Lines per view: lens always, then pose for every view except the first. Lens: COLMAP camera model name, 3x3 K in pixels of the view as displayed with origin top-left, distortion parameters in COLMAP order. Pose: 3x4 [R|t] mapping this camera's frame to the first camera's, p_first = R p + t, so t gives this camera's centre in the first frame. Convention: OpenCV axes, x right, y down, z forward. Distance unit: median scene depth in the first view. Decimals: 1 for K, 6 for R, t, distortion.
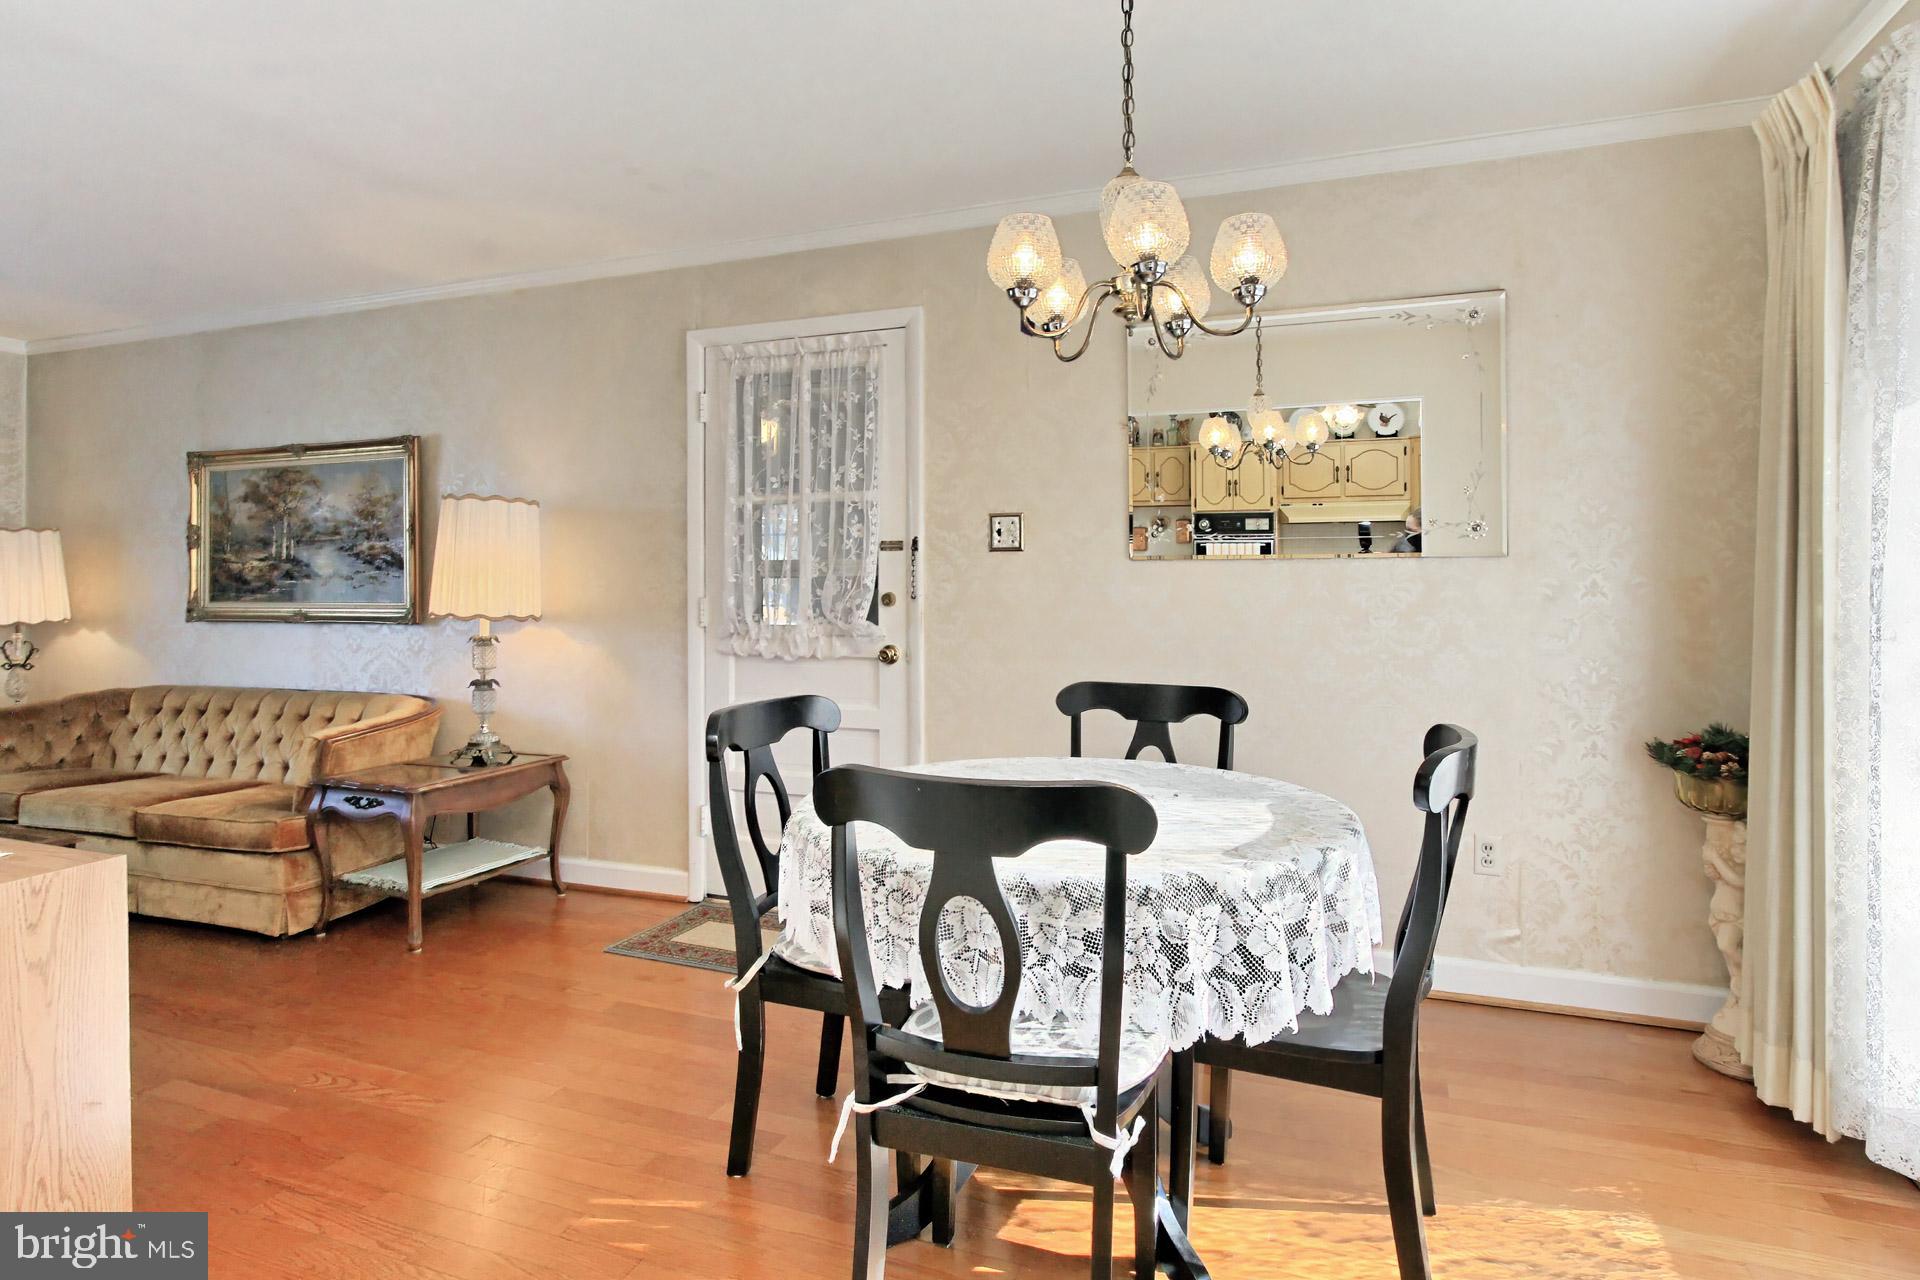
lens RADIAL K [[1059.5, 0, 927.5], [0, 1059.5, 593.6], [0, 0, 1]] dist [-0.012760, -0.000089]
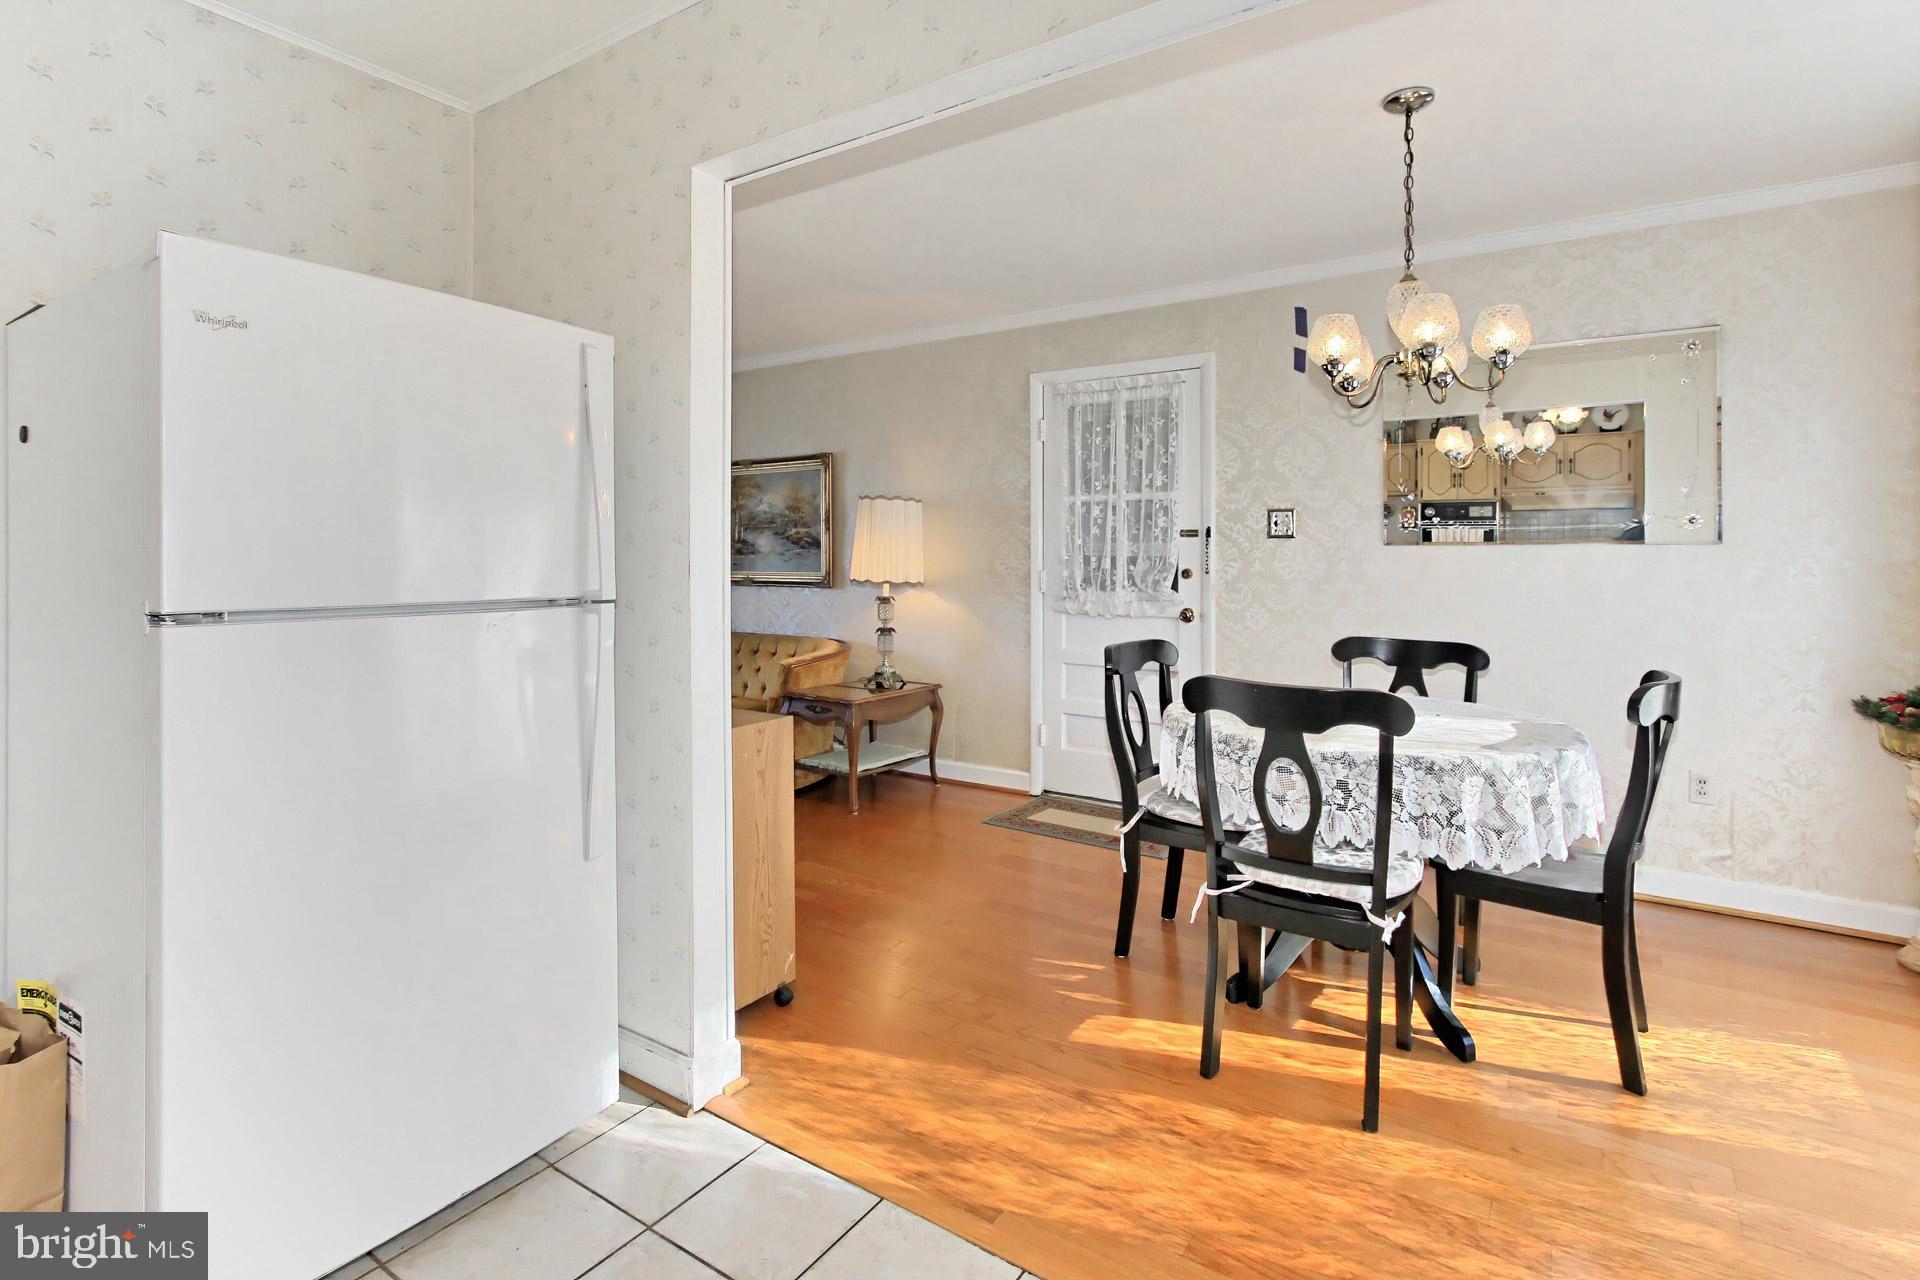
lens RADIAL K [[909.7, 0, 969.1], [0, 909.7, 562.7], [0, 0, 1]] dist [0.000804, 0.001641]
pose [[0.979362, 0.008791, -0.201923, -0.068147], [-0.010174, 0.999931, -0.005814, 0.001145], [0.201858, 0.007748, 0.979384, -0.157935]]
